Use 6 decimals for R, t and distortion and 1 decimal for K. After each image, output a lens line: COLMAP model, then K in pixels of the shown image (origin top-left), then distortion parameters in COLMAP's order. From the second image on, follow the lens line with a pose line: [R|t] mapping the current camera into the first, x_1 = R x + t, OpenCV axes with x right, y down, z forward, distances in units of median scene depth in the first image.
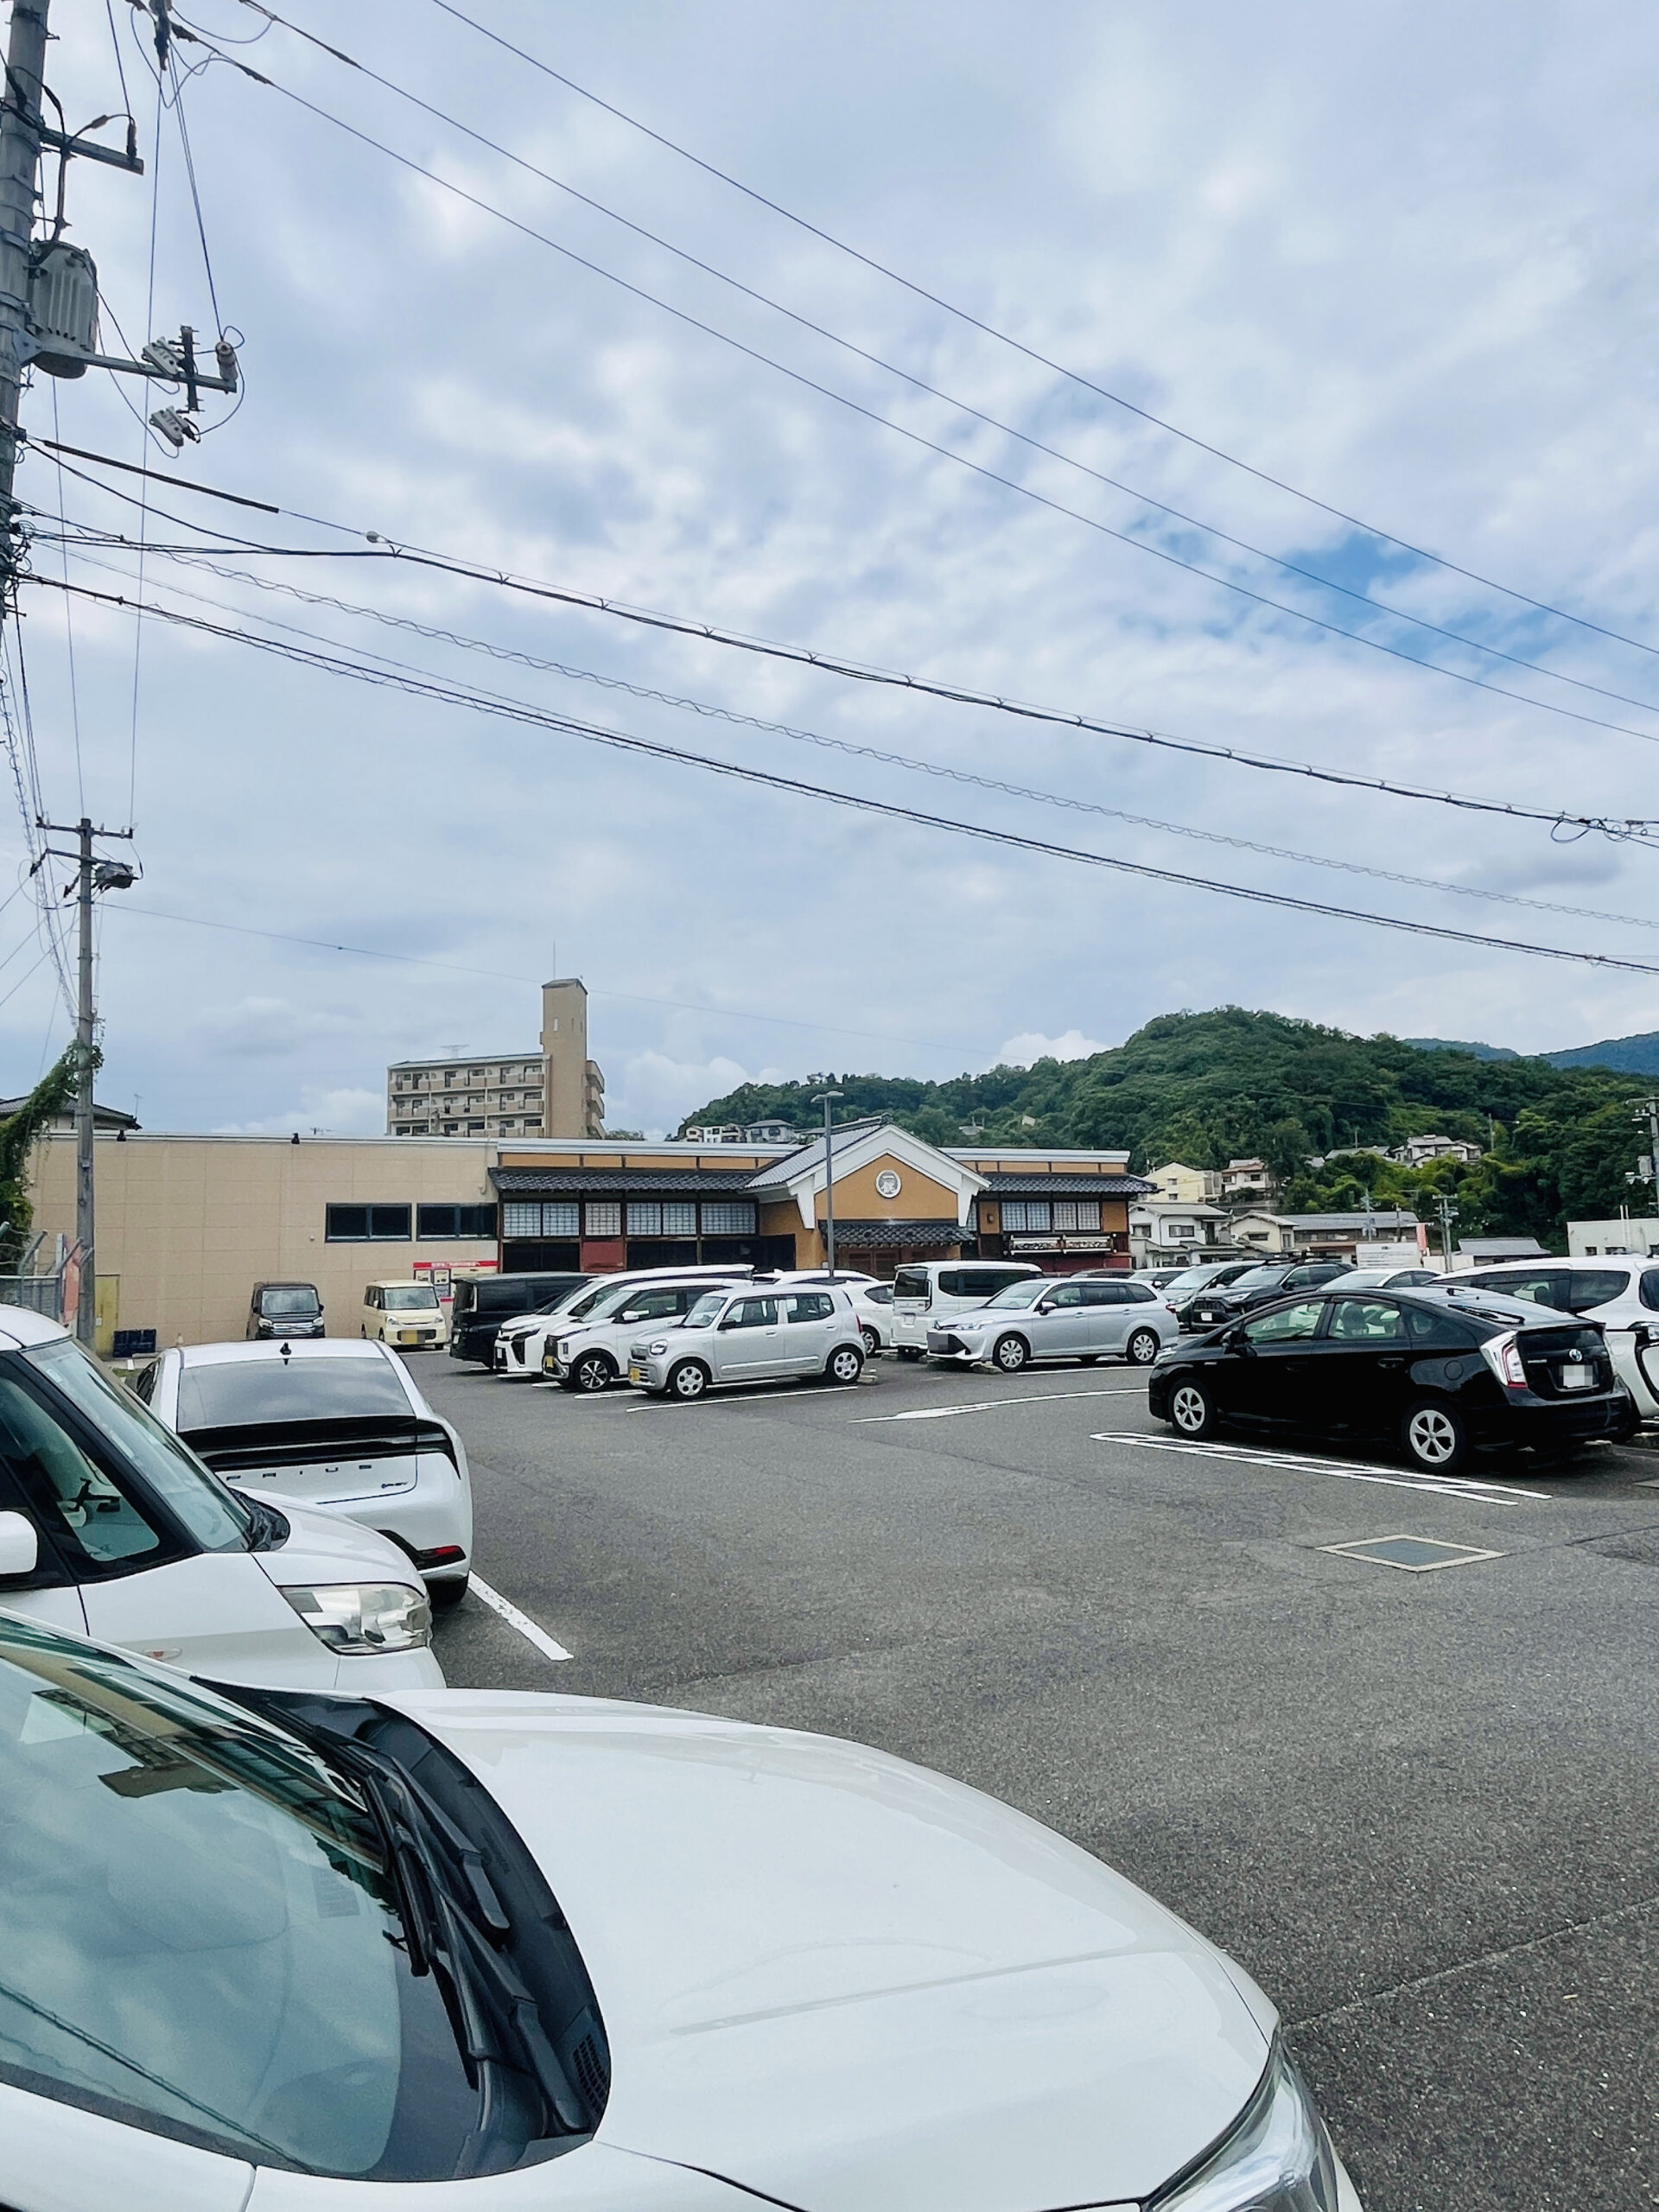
lens RADIAL K [[1287.5, 0, 829.5], [0, 1287.5, 1106.0], [0, 0, 1]] dist [-0.000441, -0.002308]
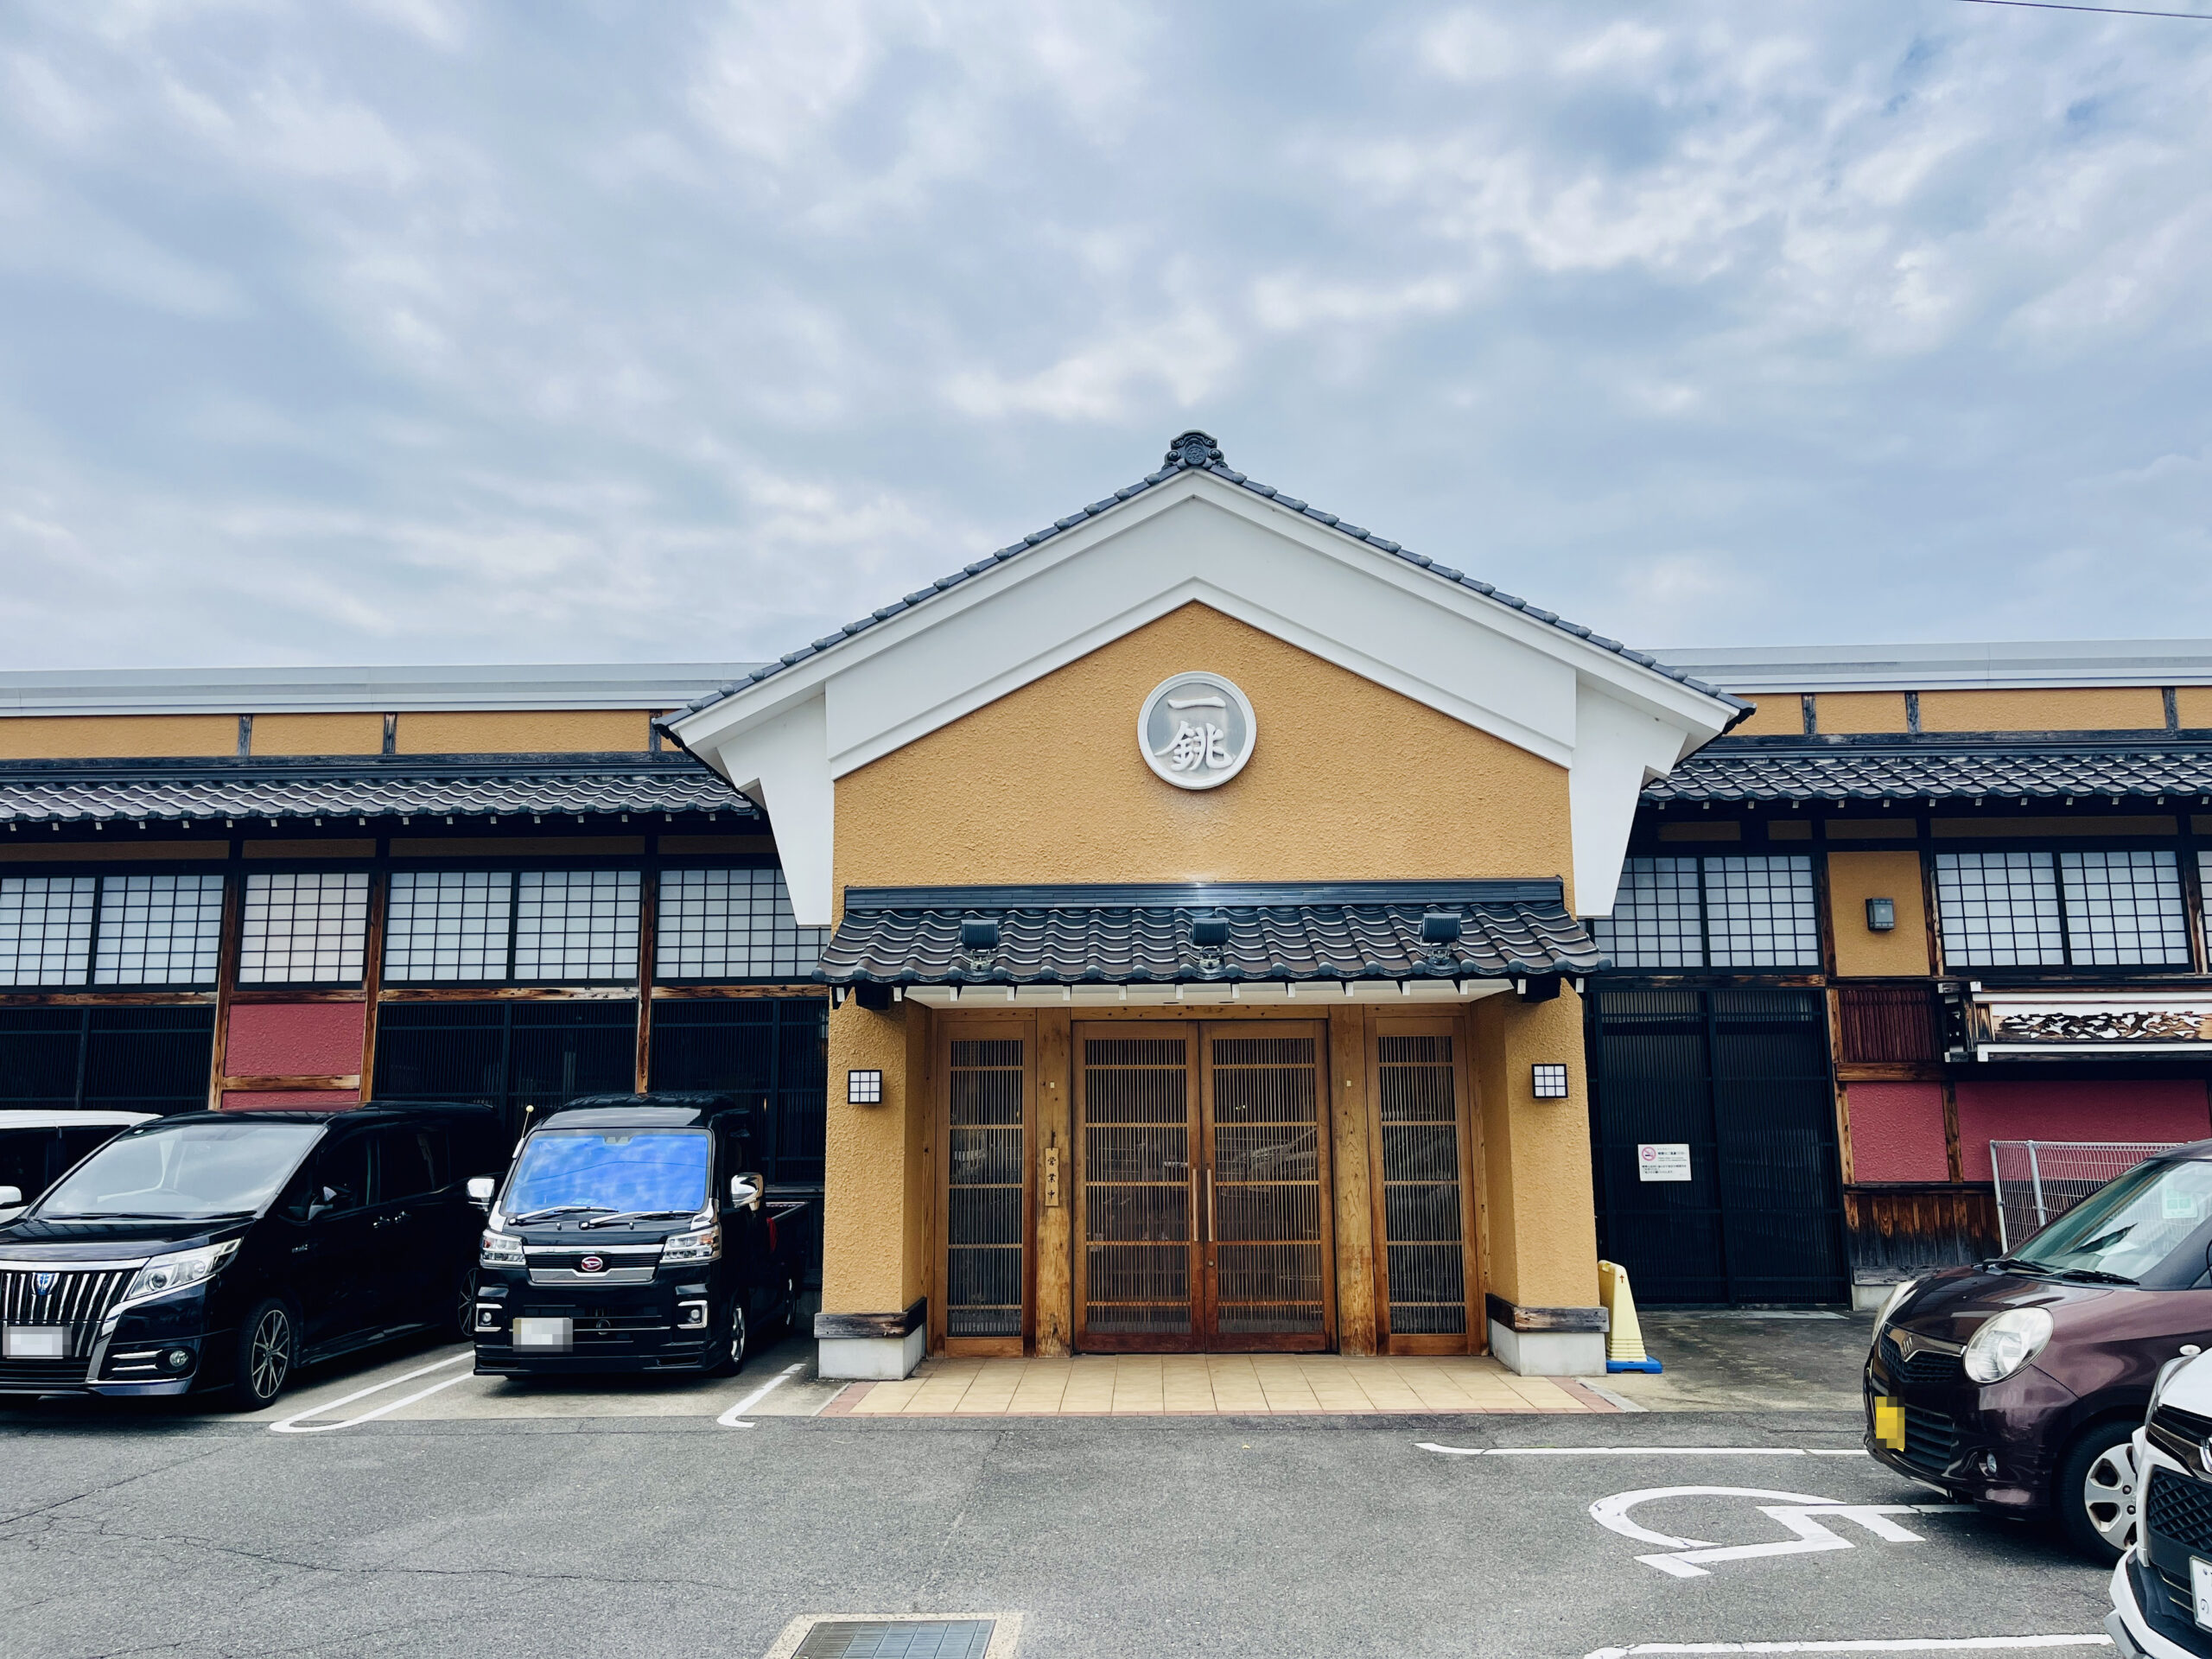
lens RADIAL K [[1642.7, 0, 1106.0], [0, 1642.7, 829.5], [0, 0, 1]] dist [0.078287, -0.095129]
pose [[0.879373, -0.063757, -0.471846, 0.144347], [0.044810, 0.997678, -0.051297, 0.079148], [0.474021, 0.023966, 0.880187, 0.635662]]
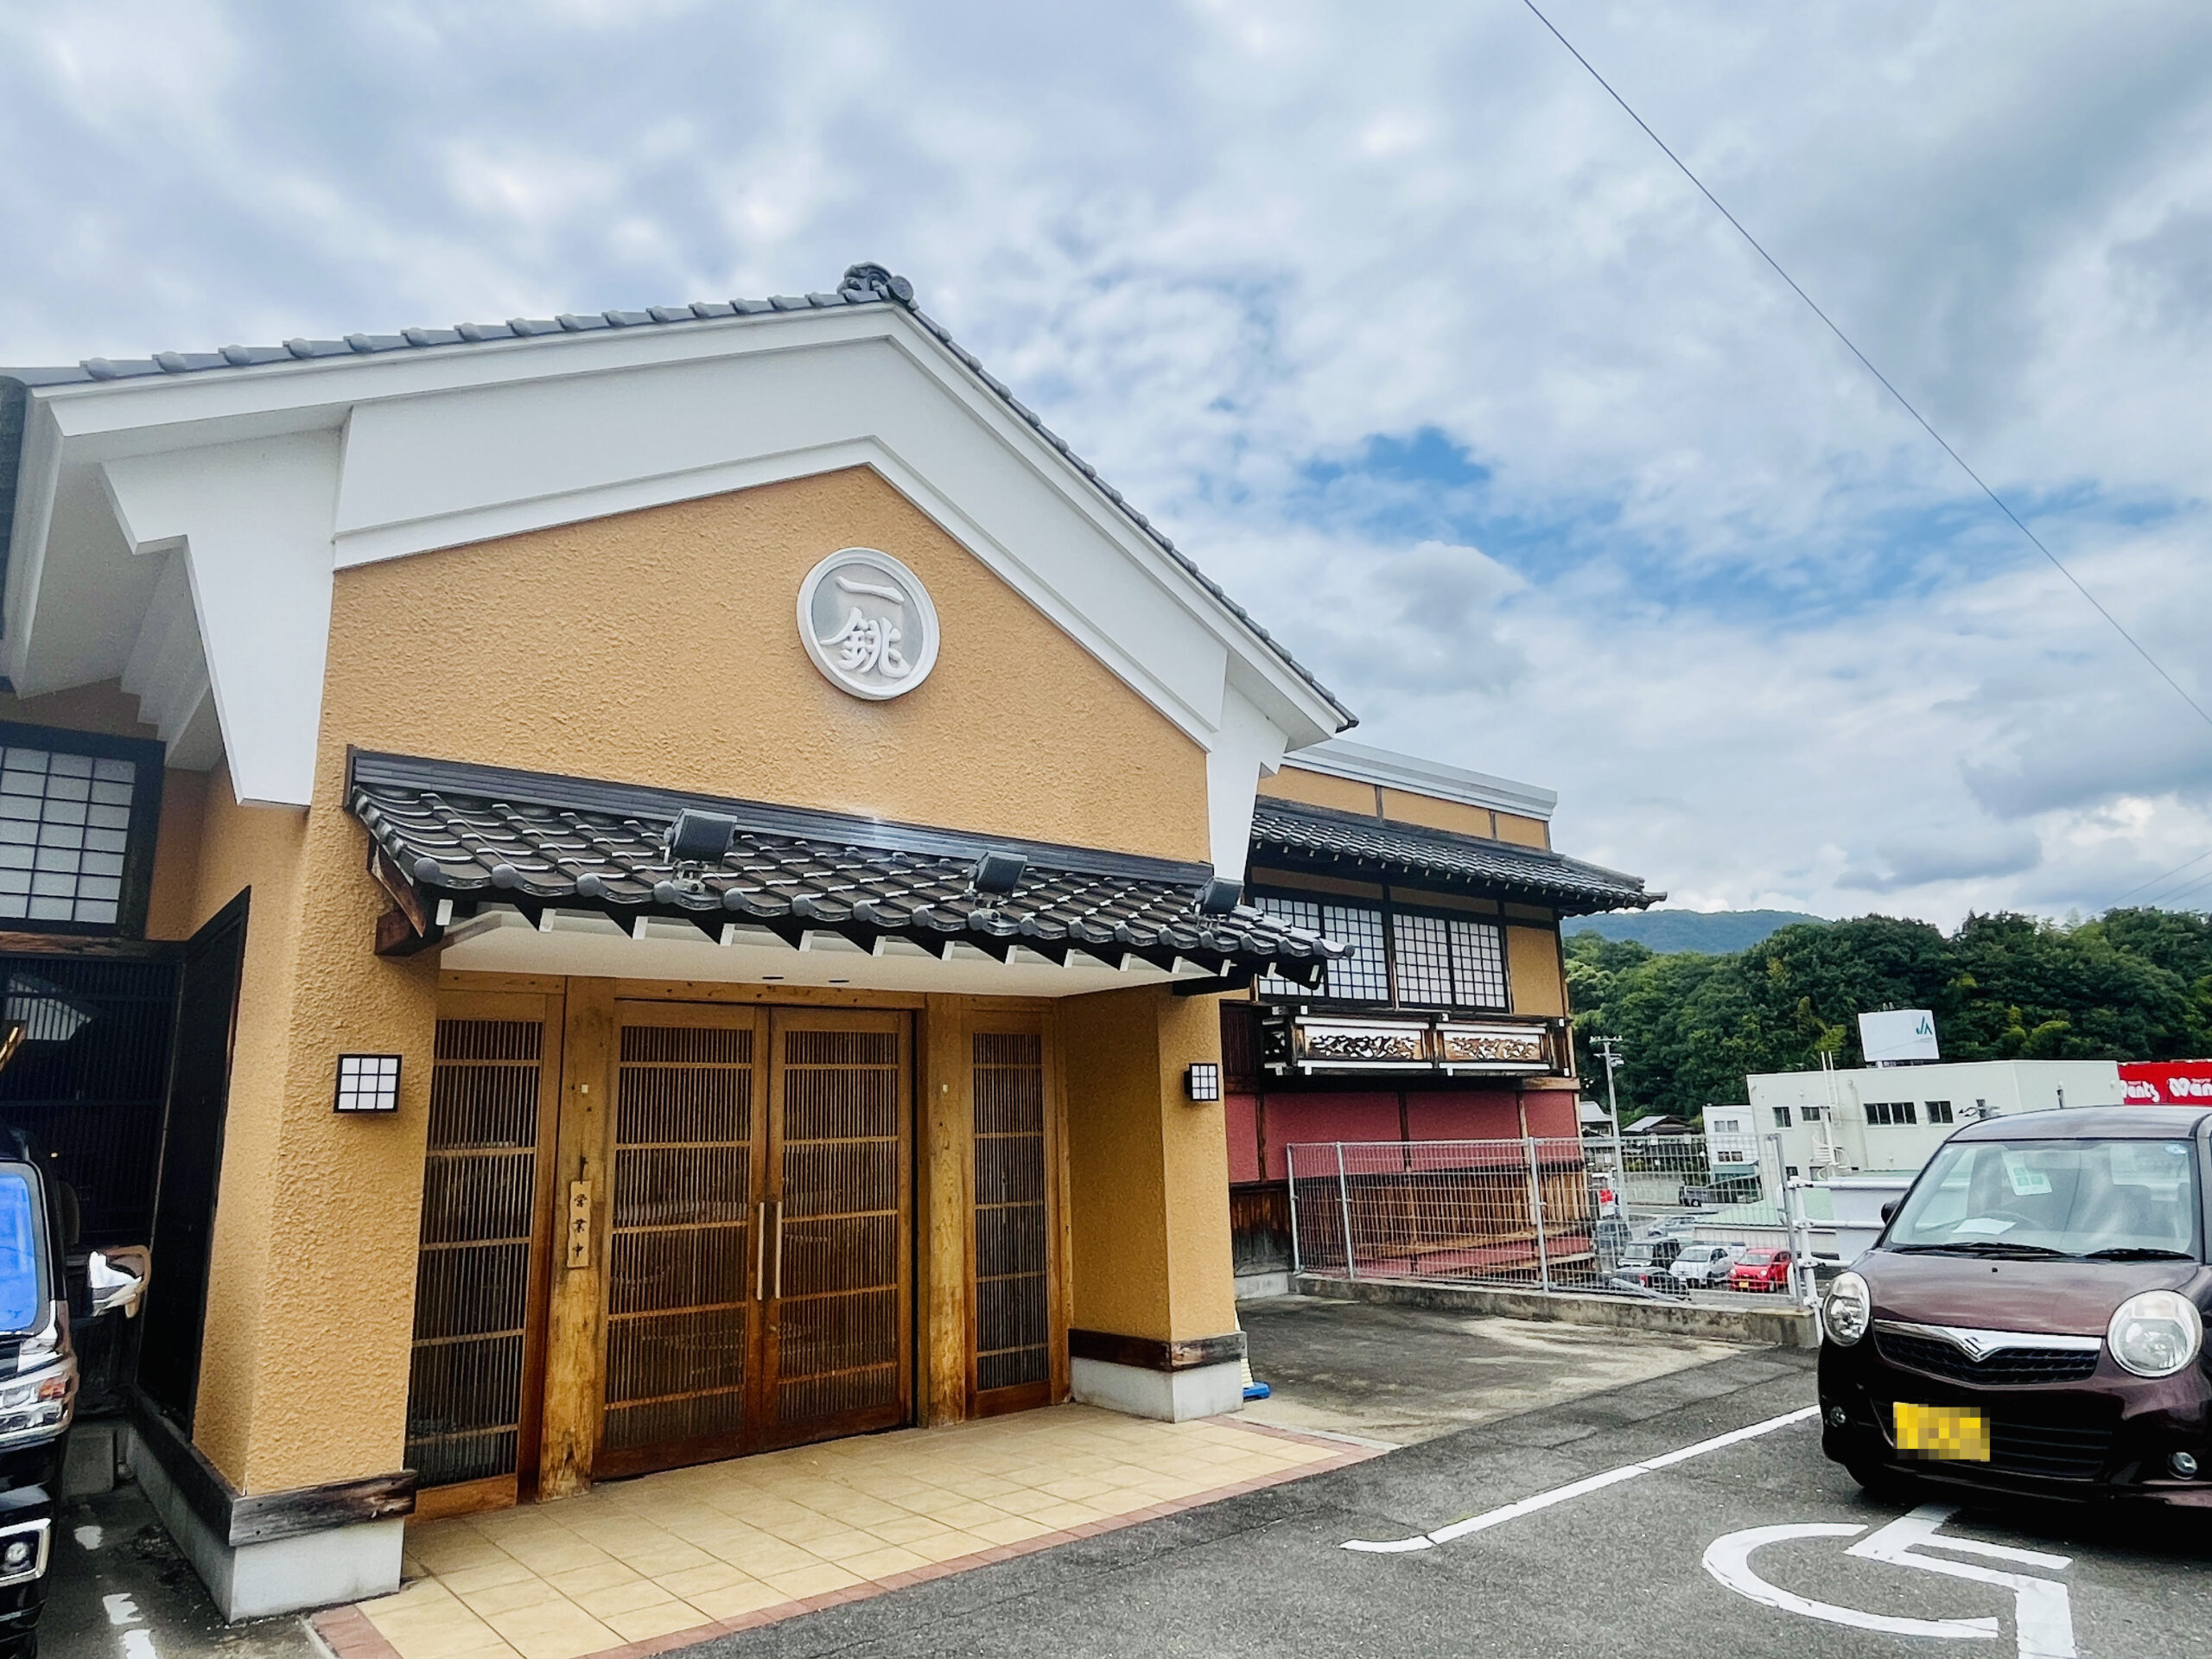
lens RADIAL K [[1350.0, 0, 1069.3], [0, 1350.0, 820.4], [0, 0, 1]] dist [0.003979, 0.000313]
pose [[0.979548, 0.043389, 0.196475, 0.032578], [-0.021992, 0.993710, -0.109805, 0.091716], [-0.200004, 0.103238, 0.974341, 0.704749]]
